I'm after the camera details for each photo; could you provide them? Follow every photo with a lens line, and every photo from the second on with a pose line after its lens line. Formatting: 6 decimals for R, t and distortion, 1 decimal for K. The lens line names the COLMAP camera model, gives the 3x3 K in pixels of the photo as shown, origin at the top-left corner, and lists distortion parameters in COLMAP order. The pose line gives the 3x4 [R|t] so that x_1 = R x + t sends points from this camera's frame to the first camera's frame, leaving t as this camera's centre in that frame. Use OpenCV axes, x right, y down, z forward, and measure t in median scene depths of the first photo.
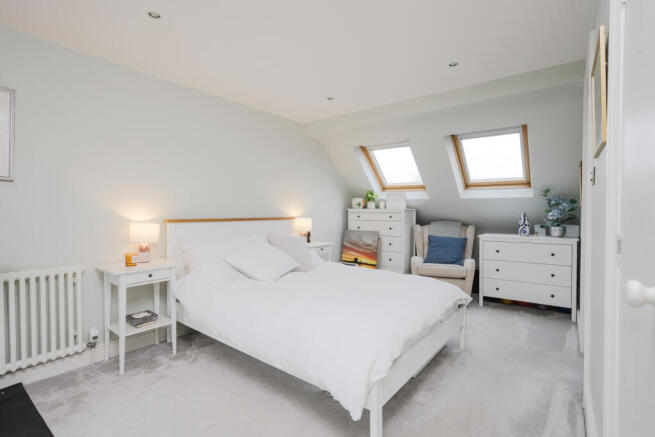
lens RADIAL K [[314.1, 0, 327.5], [0, 314.1, 218.5], [0, 0, 1]] dist [0.001151, -0.000052]
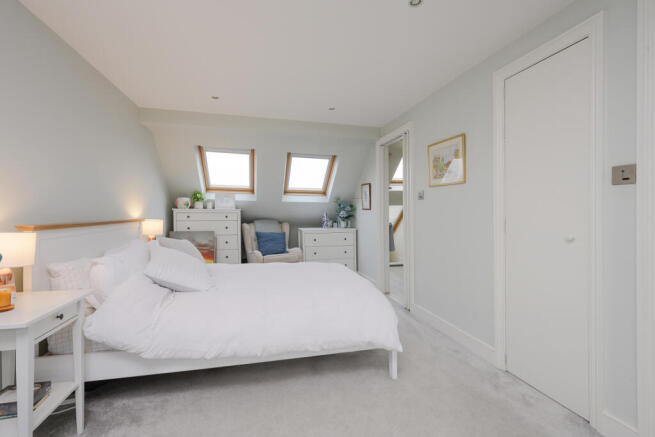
lens RADIAL K [[286.7, 0, 327.9], [0, 286.7, 210.7], [0, 0, 1]] dist [-0.000282, -0.000026]
pose [[0.608071, 0.006659, 0.793855, -0.366225], [0.016748, 0.999635, -0.021214, 0.001158], [-0.793706, 0.026195, 0.607737, 0.135924]]
